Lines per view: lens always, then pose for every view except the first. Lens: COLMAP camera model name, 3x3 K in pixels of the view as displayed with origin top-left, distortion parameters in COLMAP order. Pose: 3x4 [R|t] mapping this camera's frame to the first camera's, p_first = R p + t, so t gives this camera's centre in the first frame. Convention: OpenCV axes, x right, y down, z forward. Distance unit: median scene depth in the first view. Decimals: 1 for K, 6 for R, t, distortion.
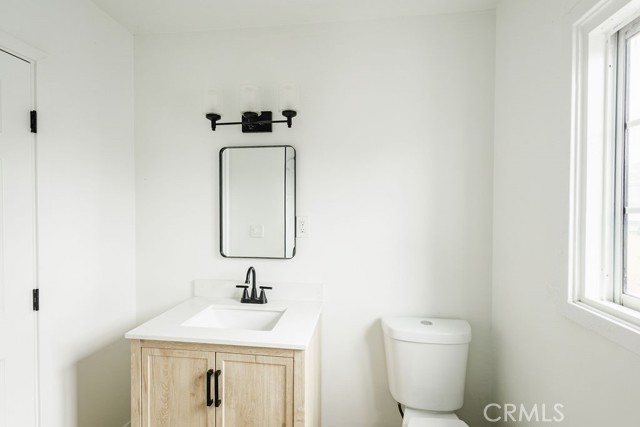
lens RADIAL K [[290.4, 0, 316.6], [0, 290.4, 214.6], [0, 0, 1]] dist [0.013551, -0.002349]
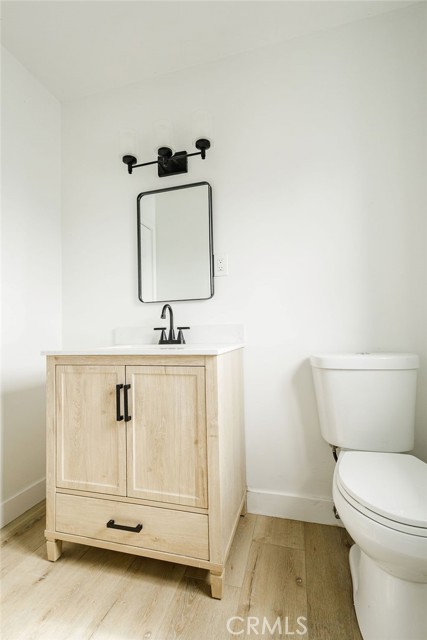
lens RADIAL K [[290.4, 0, 212.8], [0, 290.4, 324.5], [0, 0, 1]] dist [0.013551, -0.002349]
pose [[0.989551, -0.030563, -0.140906, 0.071591], [0.022671, 0.998101, -0.057278, 0.381708], [0.142389, 0.053485, 0.988365, 0.088683]]
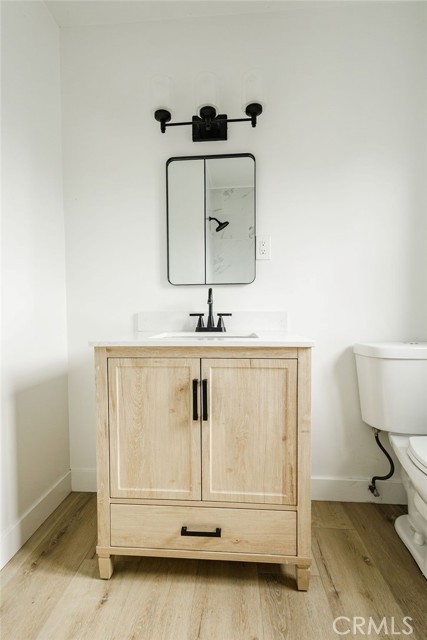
lens RADIAL K [[290.4, 0, 206.8], [0, 290.4, 325.7], [0, 0, 1]] dist [0.013551, -0.002349]
pose [[0.998189, -0.012129, 0.058914, -0.361279], [0.011335, 0.999841, 0.013794, 0.350495], [-0.059072, -0.013101, 0.998168, 0.154839]]
